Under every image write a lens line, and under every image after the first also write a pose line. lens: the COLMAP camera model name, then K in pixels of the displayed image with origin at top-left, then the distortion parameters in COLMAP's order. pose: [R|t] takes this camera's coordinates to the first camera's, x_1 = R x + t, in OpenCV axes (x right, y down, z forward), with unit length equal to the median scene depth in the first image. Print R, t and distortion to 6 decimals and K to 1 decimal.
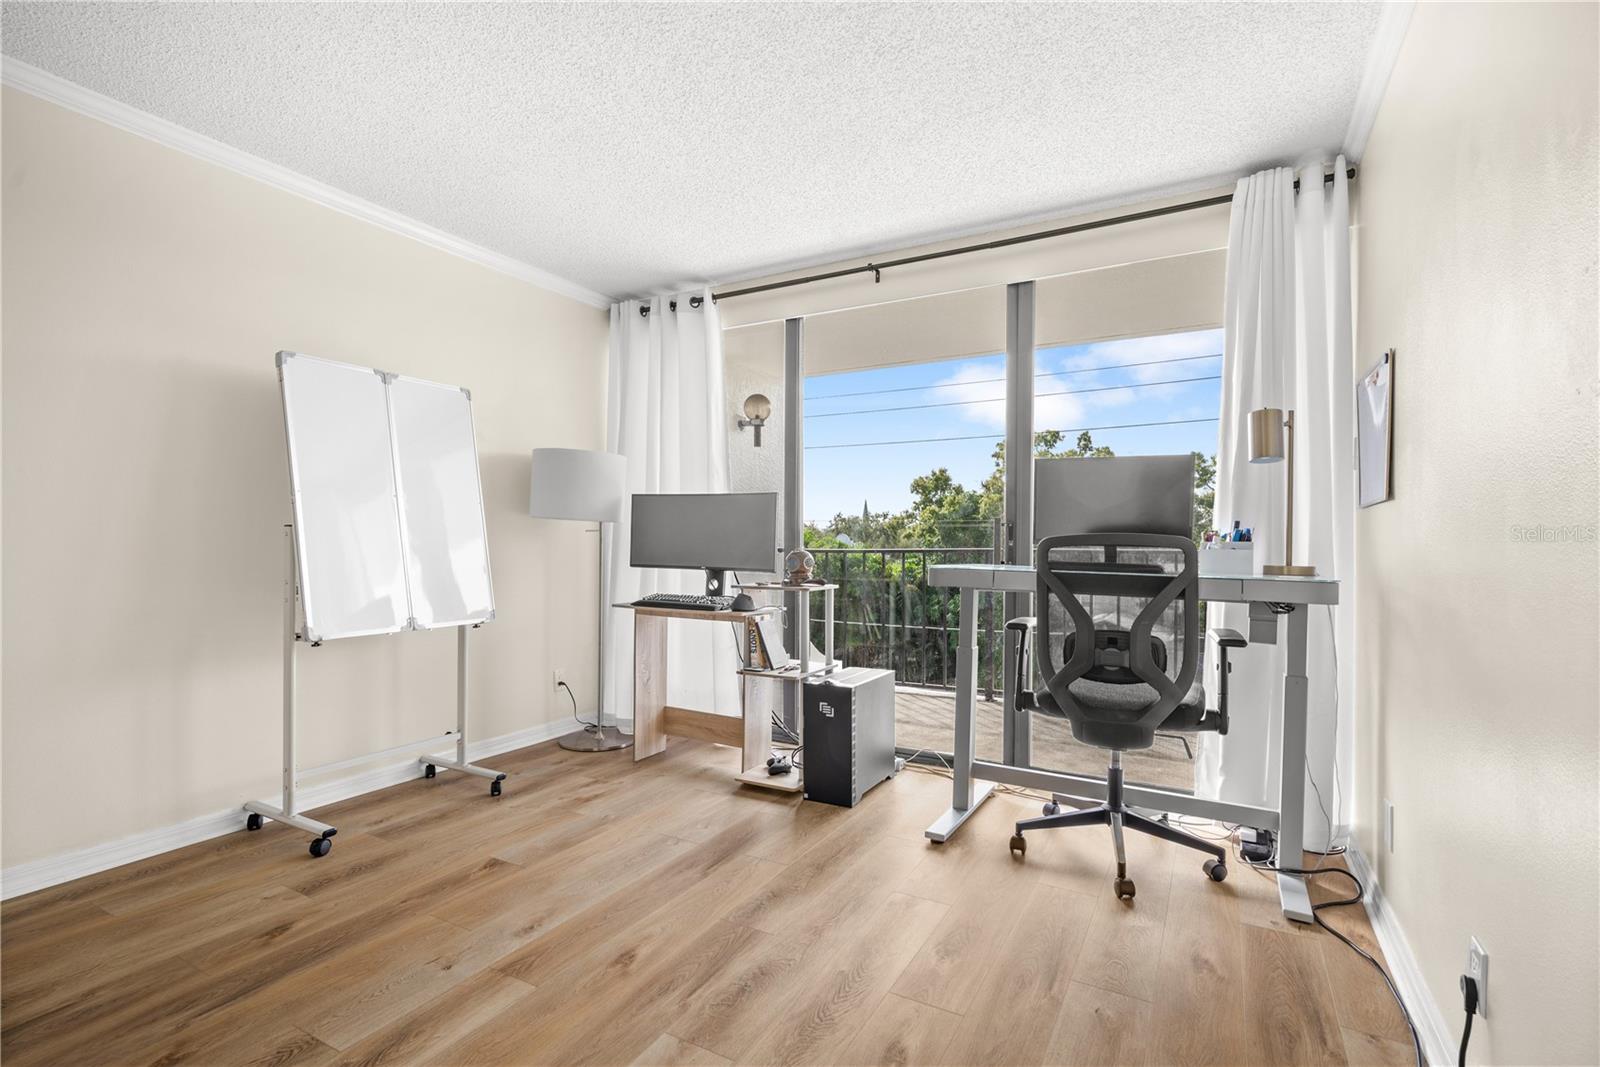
lens RADIAL K [[752.7, 0, 799.8], [0, 752.7, 550.5], [0, 0, 1]] dist [0.000263, 0.001350]
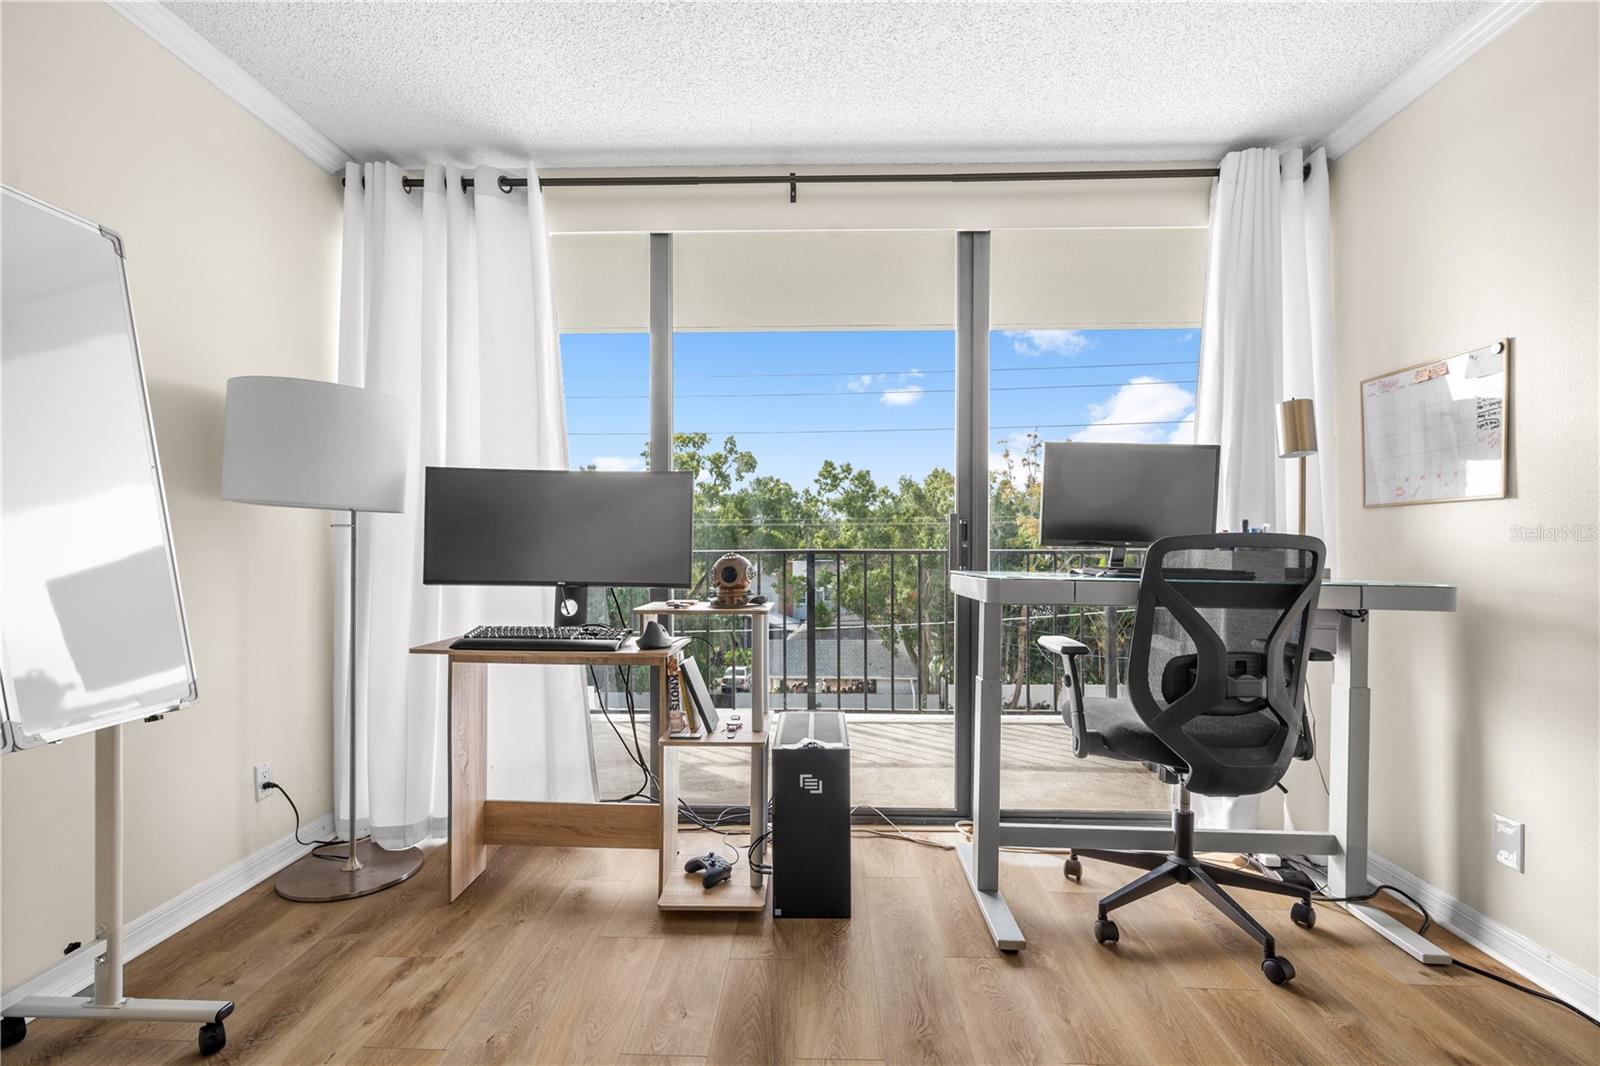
lens RADIAL K [[752.7, 0, 799.8], [0, 752.7, 550.0], [0, 0, 1]] dist [0.000263, 0.001350]
pose [[0.886516, -0.007626, 0.462635, -0.250608], [0.007416, 0.999970, 0.002273, -0.006010], [-0.462639, 0.001416, 0.886546, 0.327284]]
